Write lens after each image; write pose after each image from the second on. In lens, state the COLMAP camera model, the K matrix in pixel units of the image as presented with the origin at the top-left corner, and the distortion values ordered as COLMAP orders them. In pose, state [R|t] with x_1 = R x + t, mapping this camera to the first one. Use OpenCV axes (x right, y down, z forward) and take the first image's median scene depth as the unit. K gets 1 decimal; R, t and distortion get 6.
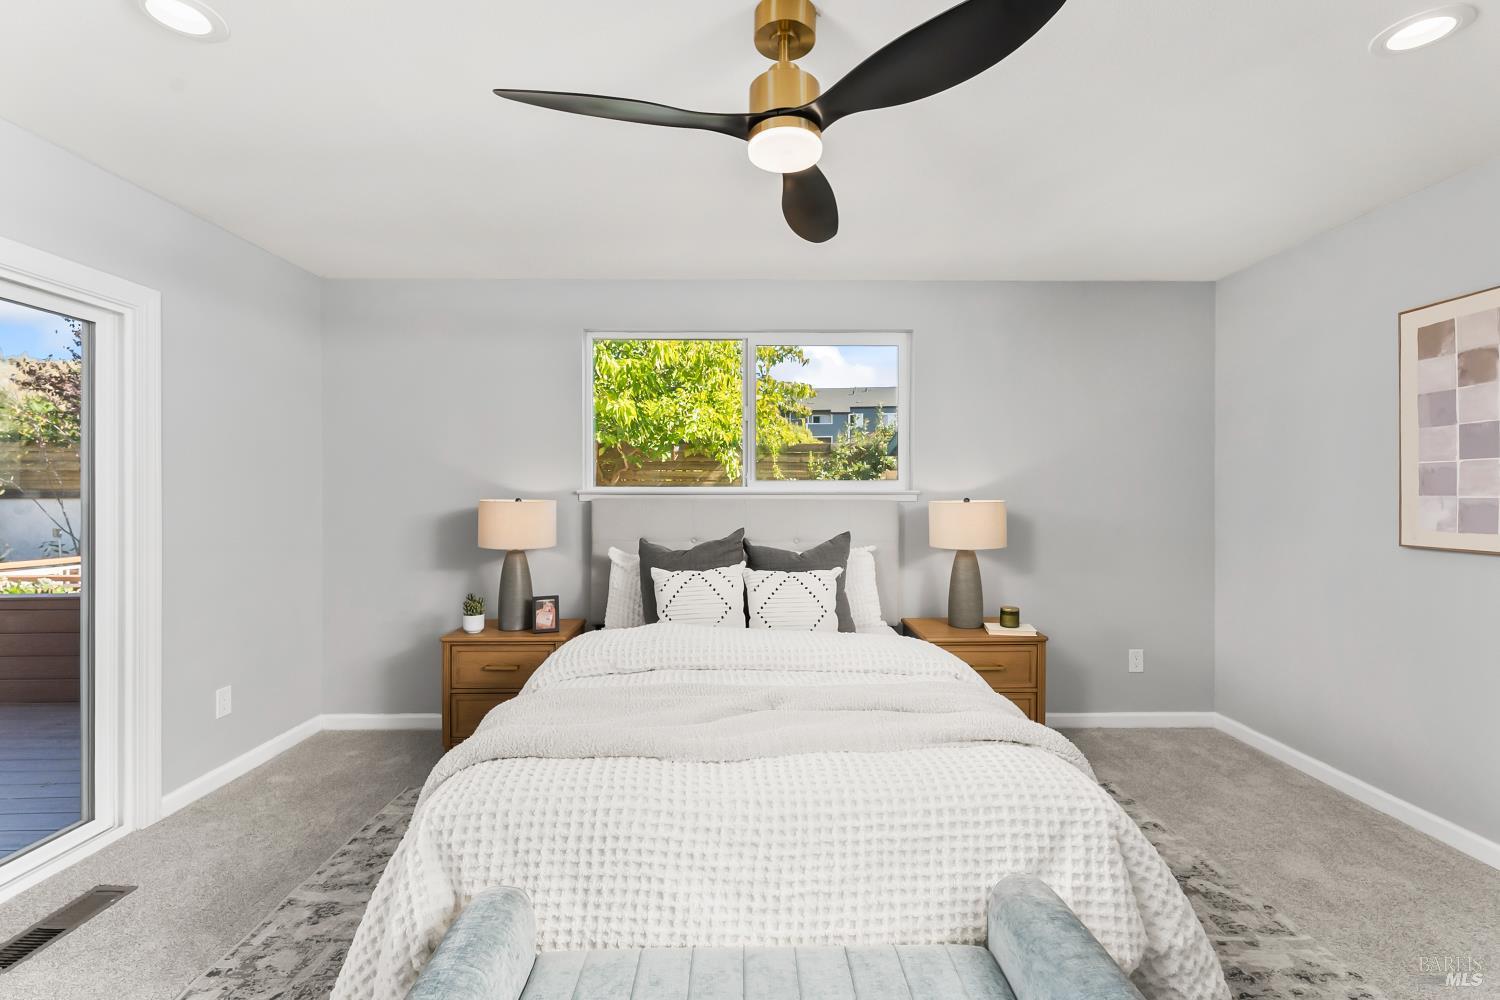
lens RADIAL K [[647.8, 0, 750.6], [0, 647.8, 494.0], [0, 0, 1]] dist [-0.001795, -0.000113]
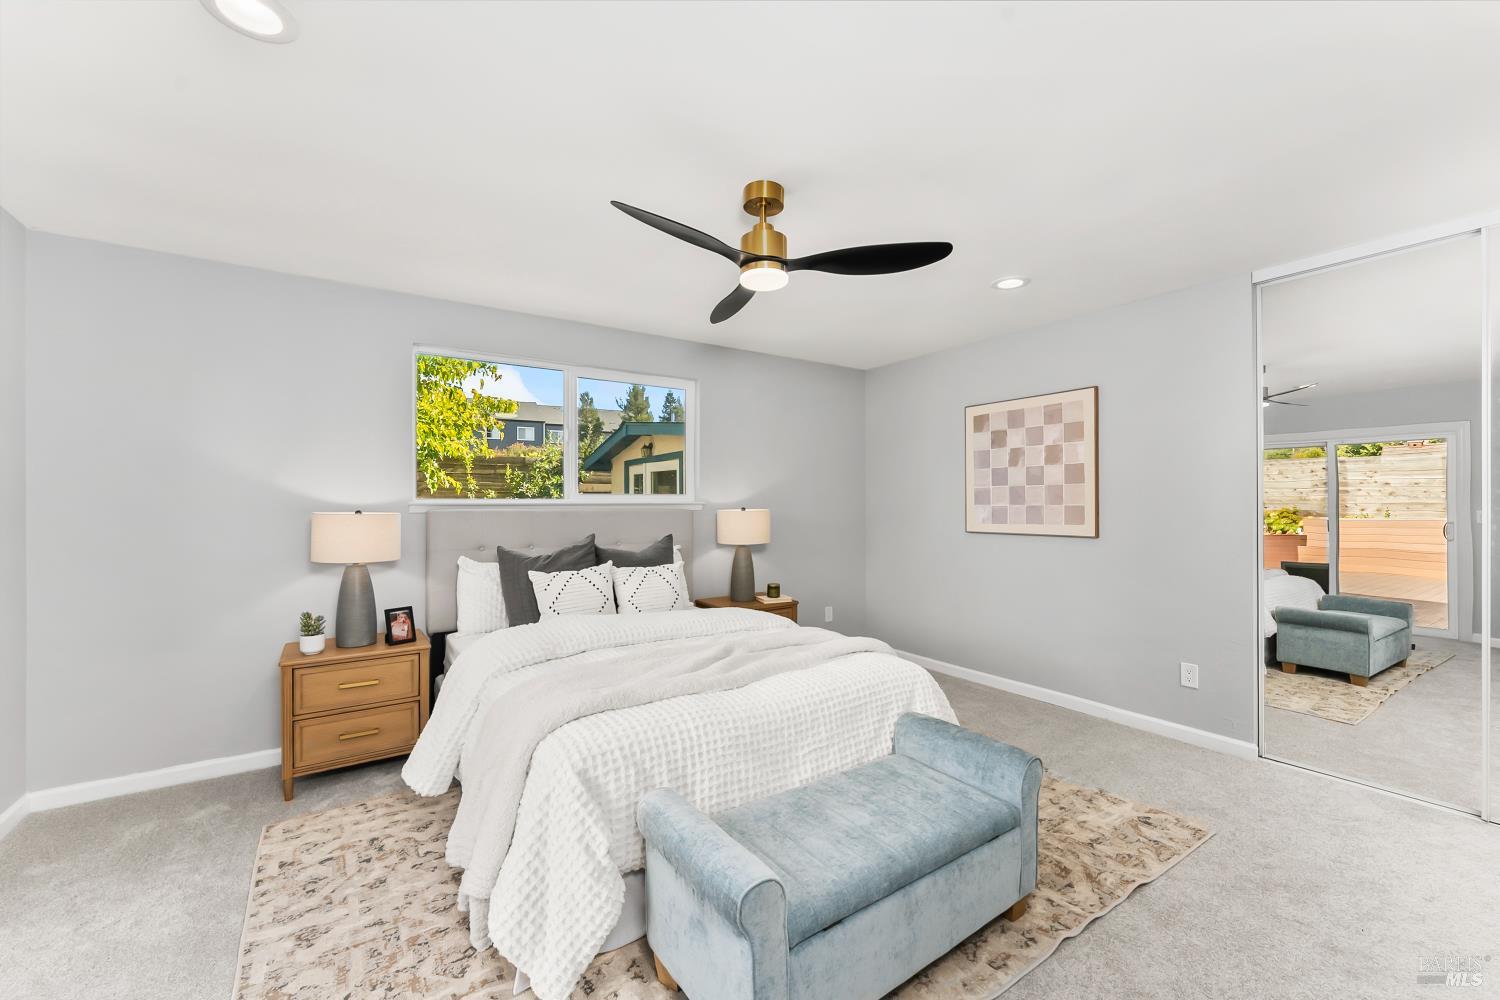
lens RADIAL K [[596.2, 0, 750.0], [0, 596.2, 500.0], [0, 0, 1]] dist [-0.004596, -0.000279]
pose [[0.835586, 0.000089, 0.549360, -0.409856], [0.003320, 0.999981, -0.005213, -0.003762], [-0.549350, 0.006180, 0.835570, -0.082035]]
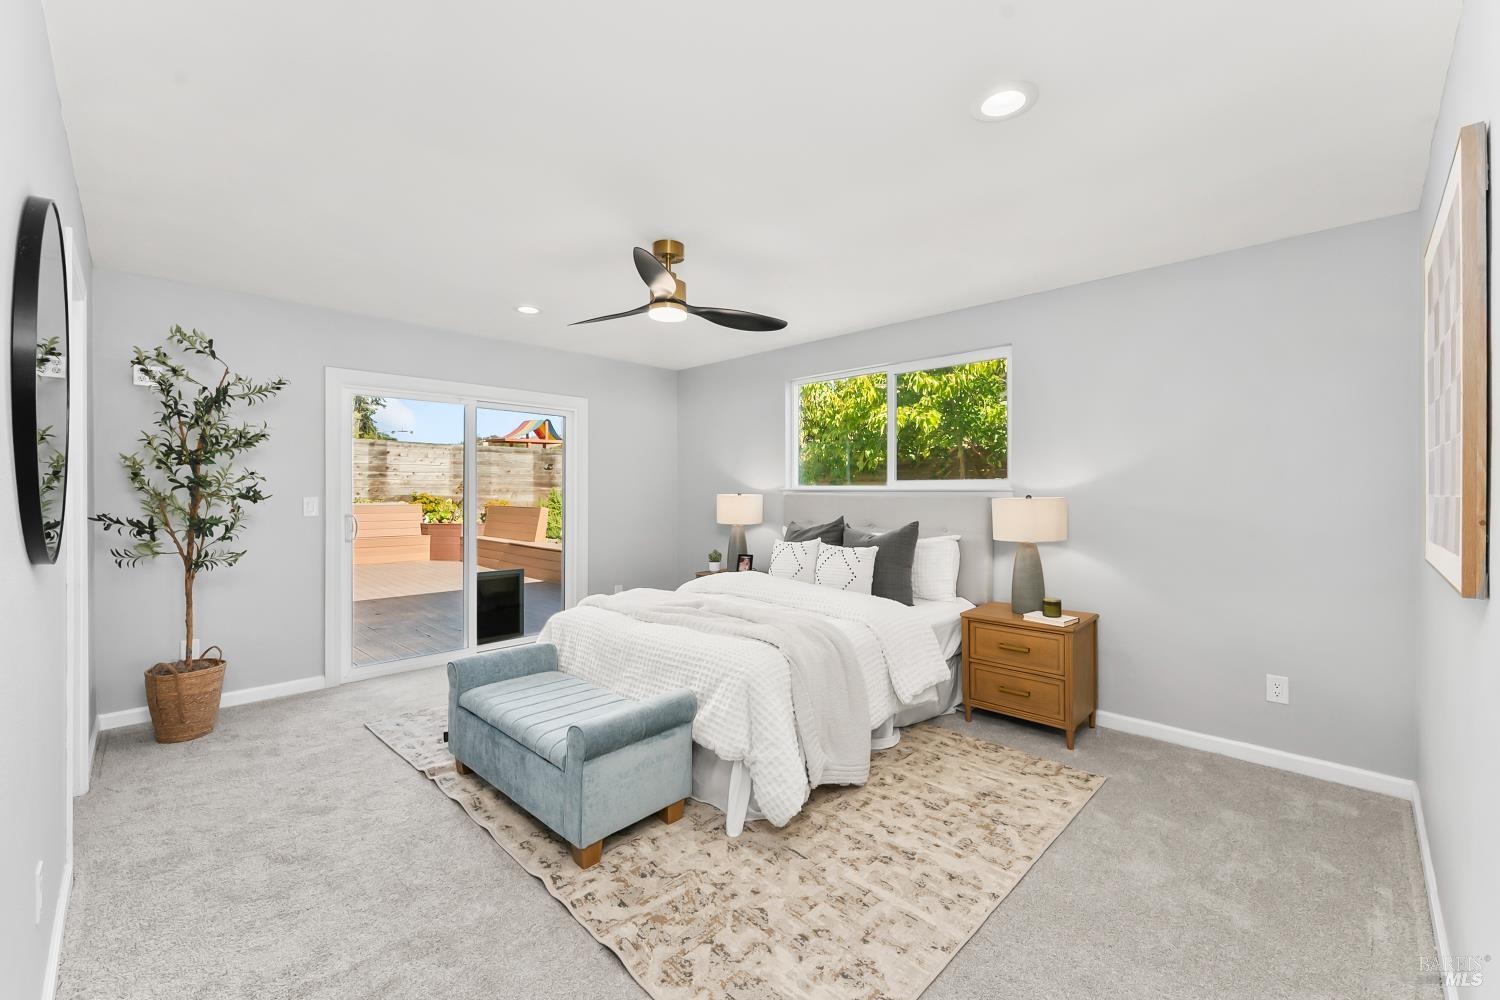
lens RADIAL K [[615.4, 0, 748.8], [0, 615.4, 483.9], [0, 0, 1]] dist [0.000921, 0.000275]
pose [[0.703380, -0.005054, -0.710796, 0.858448], [-0.001883, 0.999958, -0.008973, -0.003881], [0.710812, 0.007650, 0.703341, -0.079205]]
